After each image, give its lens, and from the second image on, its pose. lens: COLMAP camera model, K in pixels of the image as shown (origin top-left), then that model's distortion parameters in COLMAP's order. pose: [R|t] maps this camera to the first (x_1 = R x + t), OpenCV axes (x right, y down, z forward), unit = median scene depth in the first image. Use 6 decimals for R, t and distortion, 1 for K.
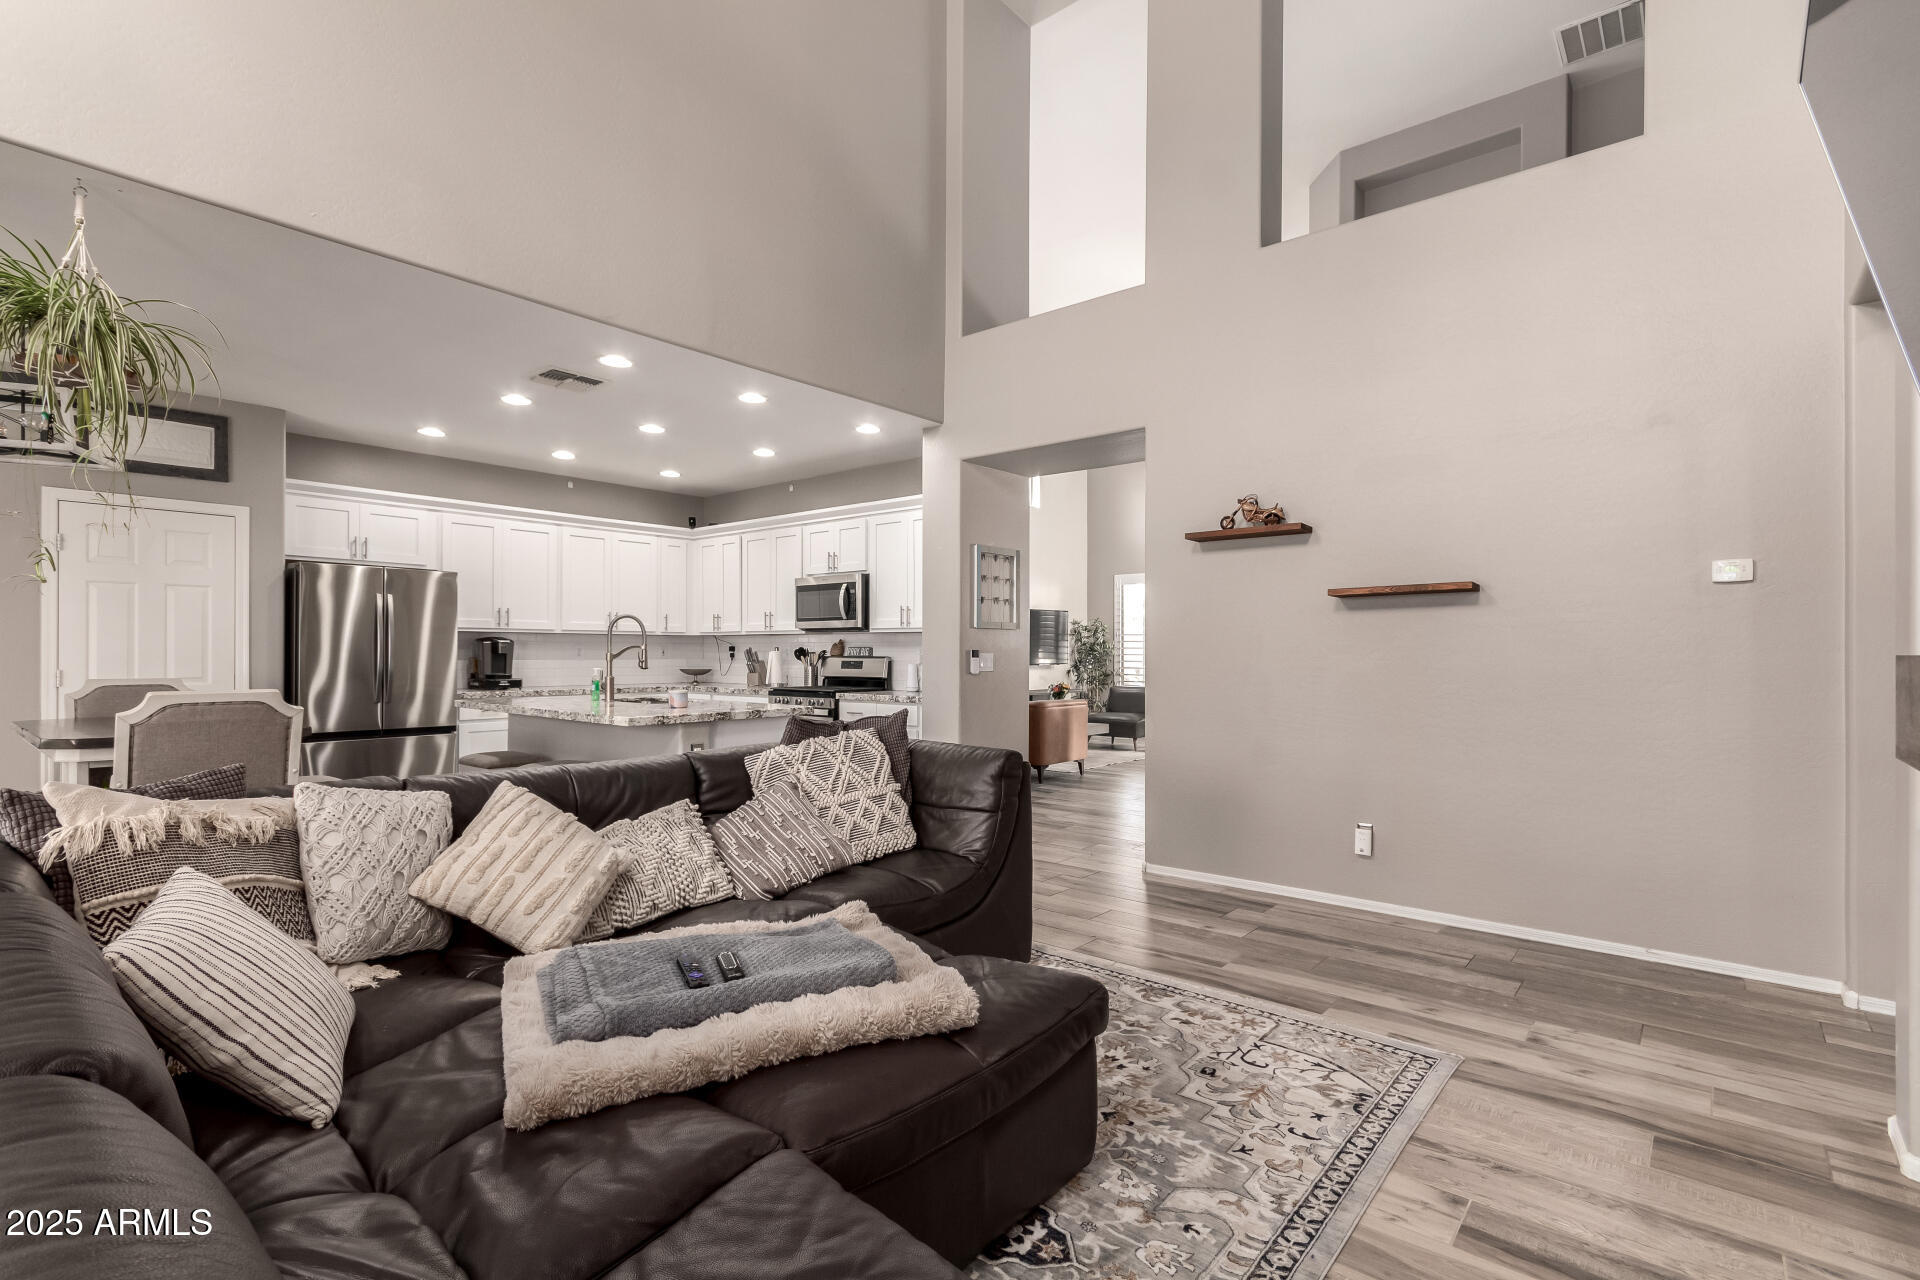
lens RADIAL K [[895.6, 0, 961.7], [0, 895.6, 644.1], [0, 0, 1]] dist [0.003596, 0.001590]
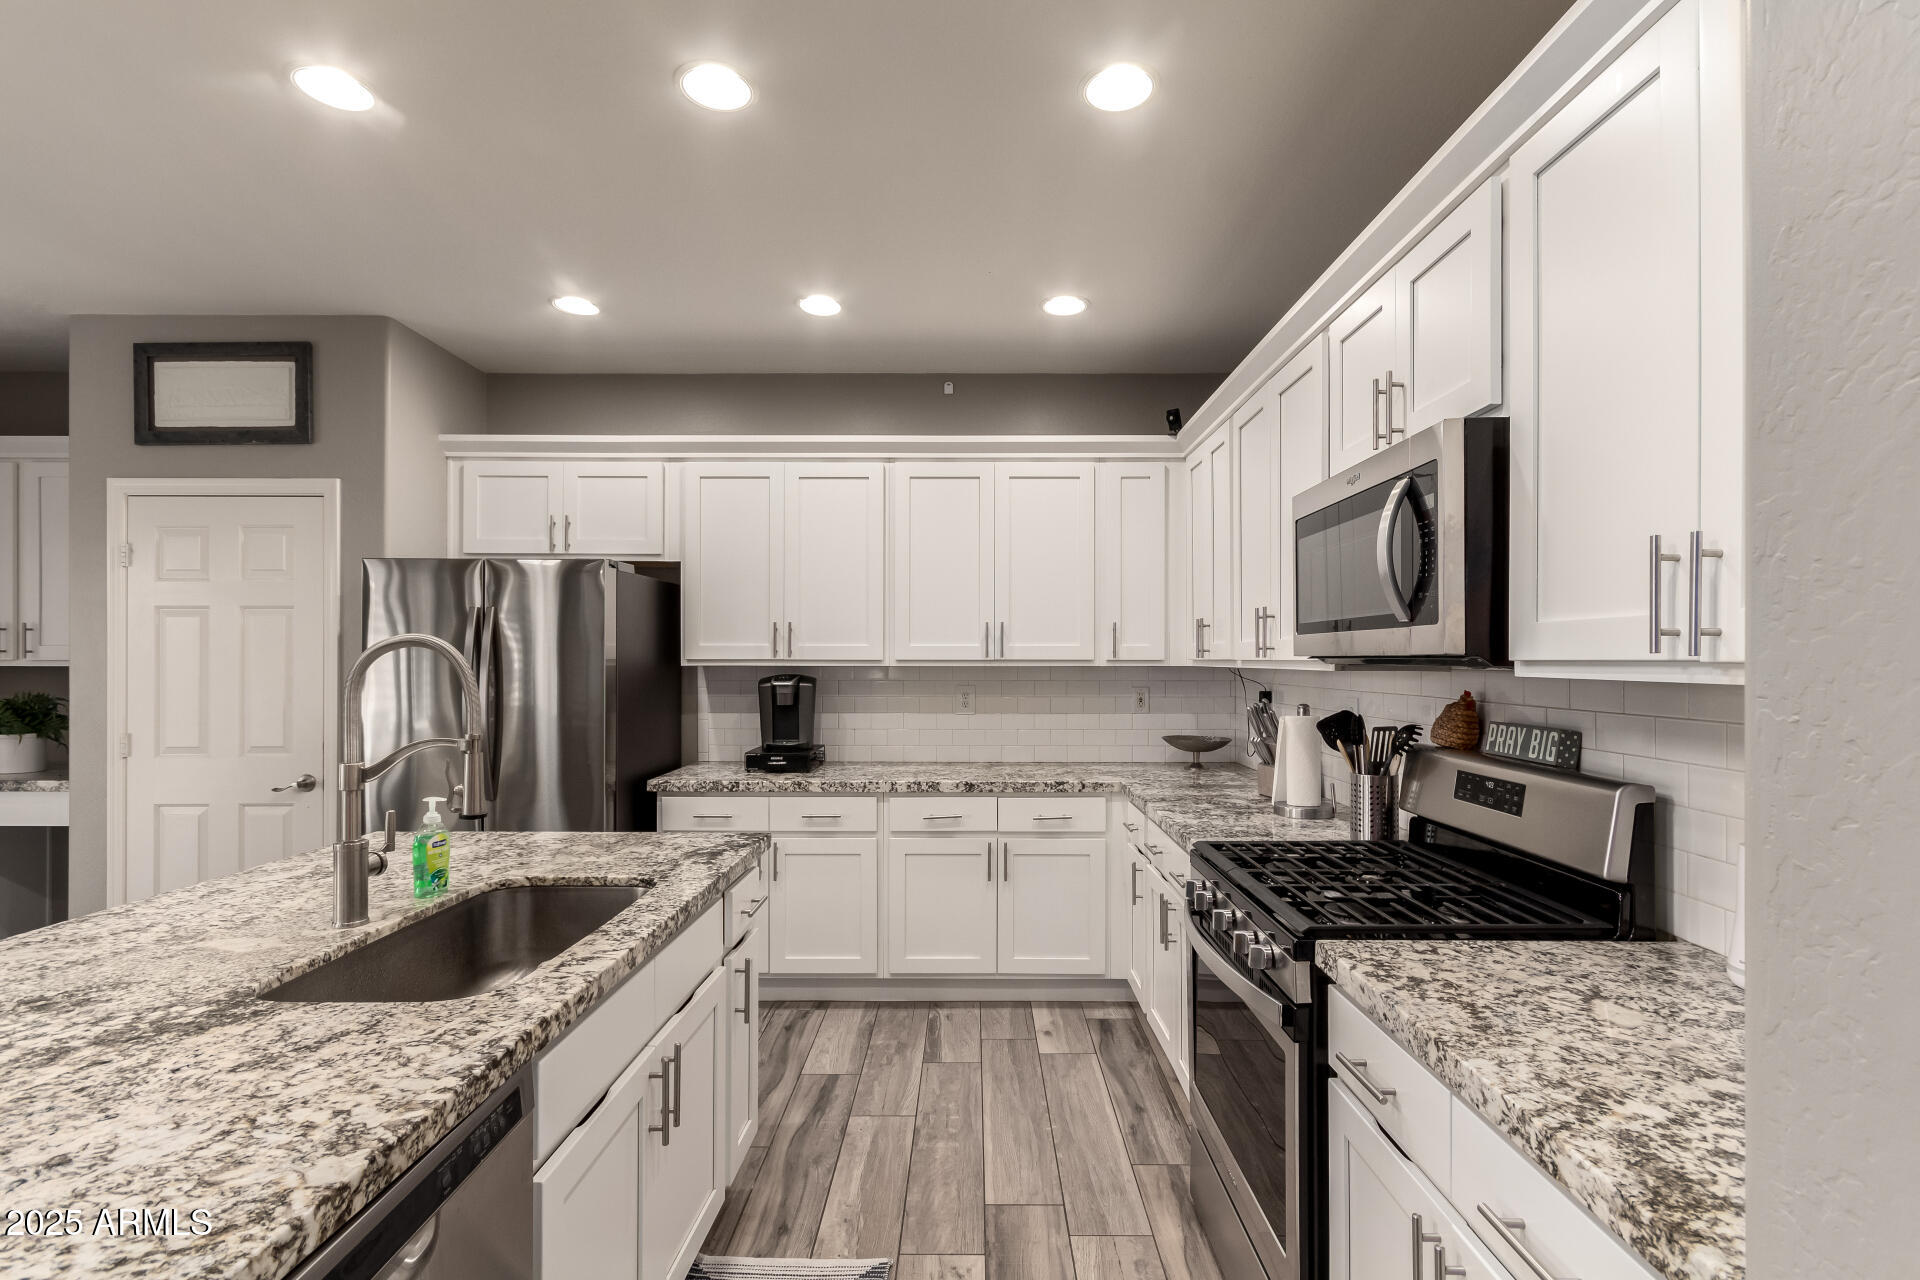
lens RADIAL K [[895.6, 0, 971.3], [0, 895.6, 653.8], [0, 0, 1]] dist [0.003596, 0.001590]
pose [[0.641662, -0.007050, -0.766955, -0.018112], [0.007664, 0.999967, -0.002779, -0.019508], [0.766950, -0.004095, 0.641694, 0.758674]]
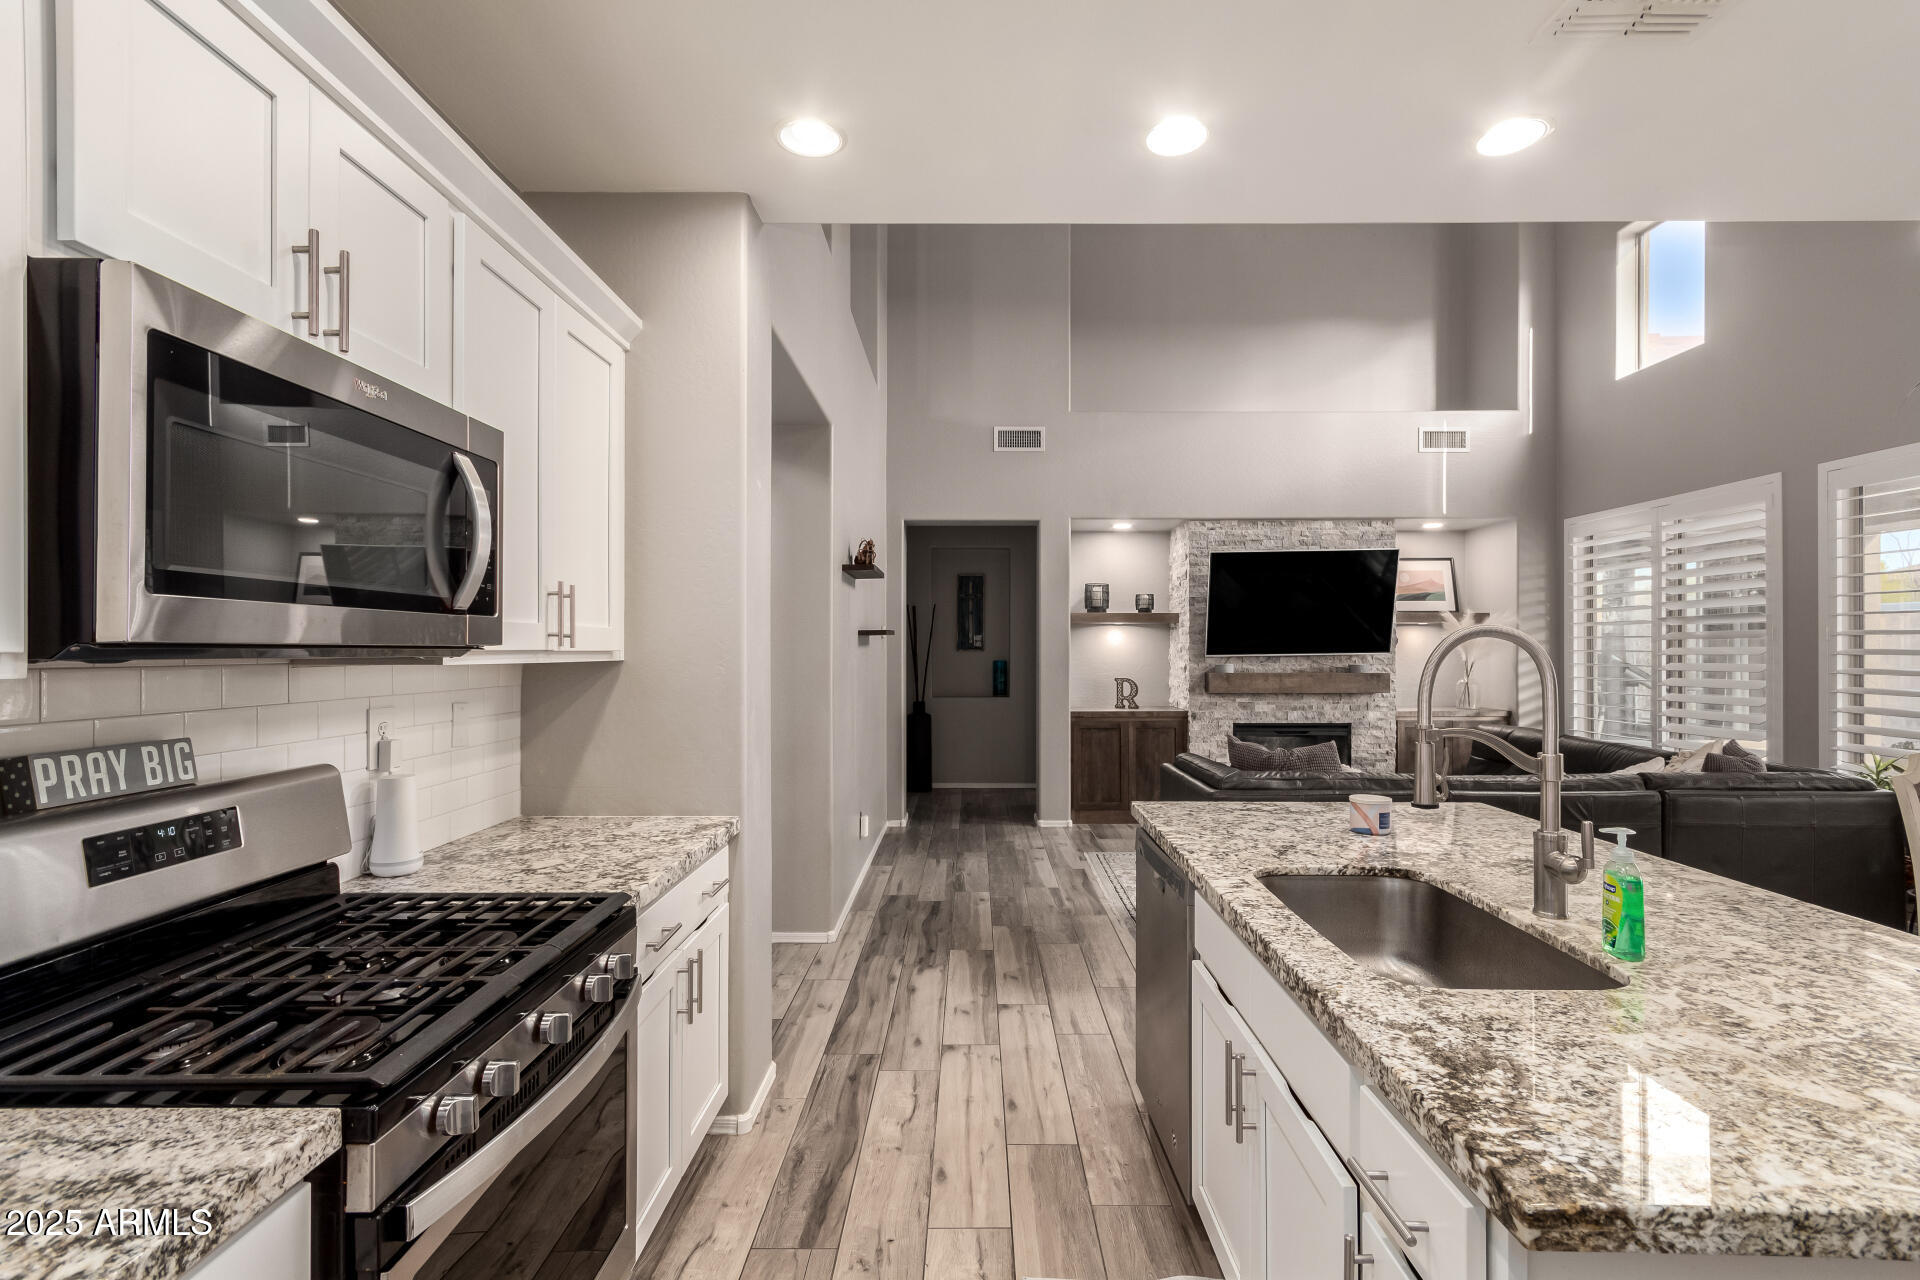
lens RADIAL K [[895.6, 0, 967.3], [0, 895.6, 649.7], [0, 0, 1]] dist [0.003596, 0.001590]
pose [[-0.643648, -0.001651, 0.765320, -0.391022], [-0.007381, 0.999965, -0.004050, -0.017807], [-0.765286, -0.008256, -0.643637, 1.058247]]
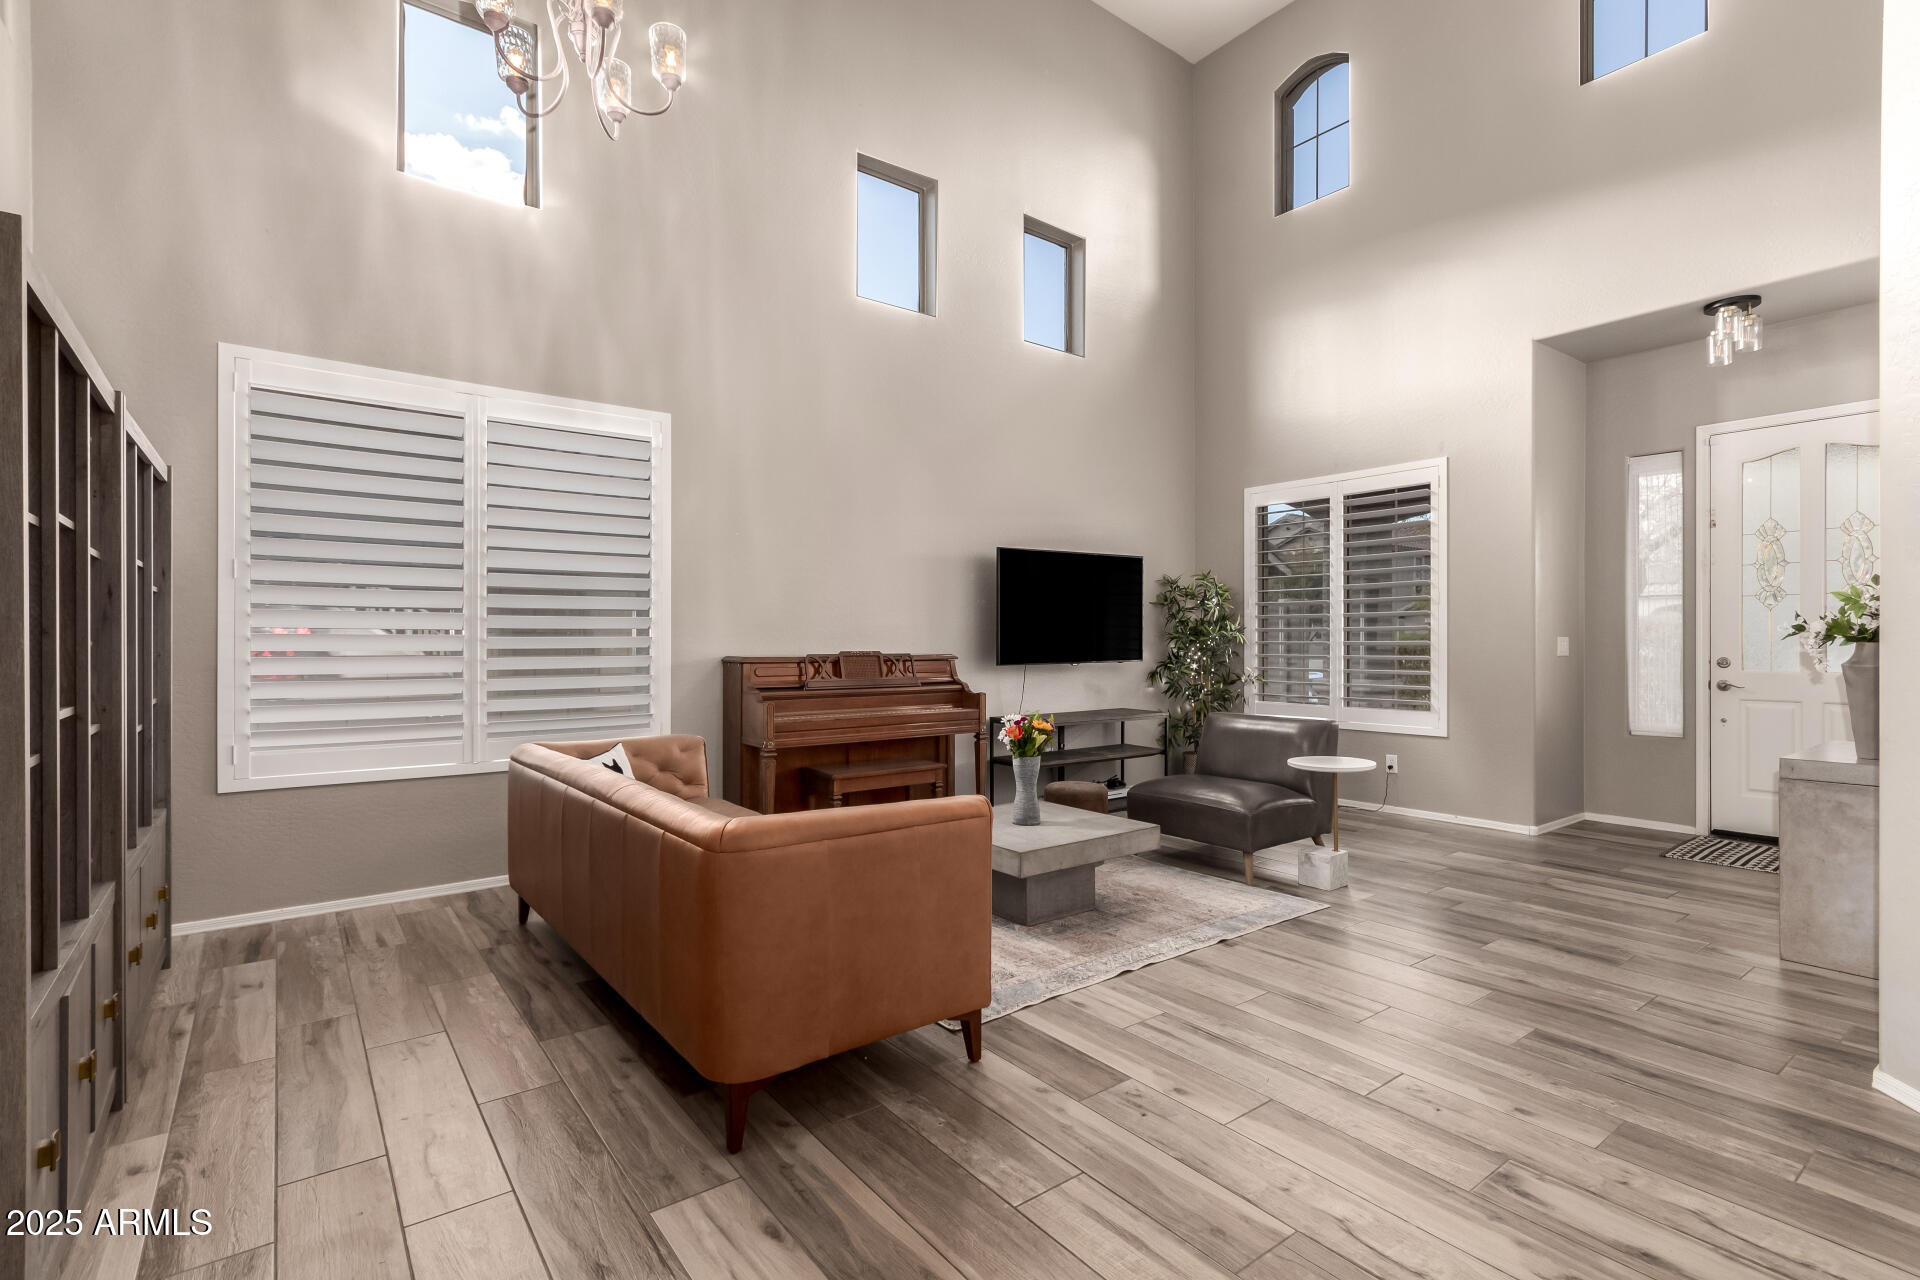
lens RADIAL K [[895.6, 0, 969.2], [0, 895.6, 653.7], [0, 0, 1]] dist [0.003596, 0.001590]
pose [[0.978037, 0.000449, -0.208431, 0.246763], [0.004033, 0.999770, 0.021074, 0.013866], [0.208392, -0.021452, 0.977810, 0.919456]]
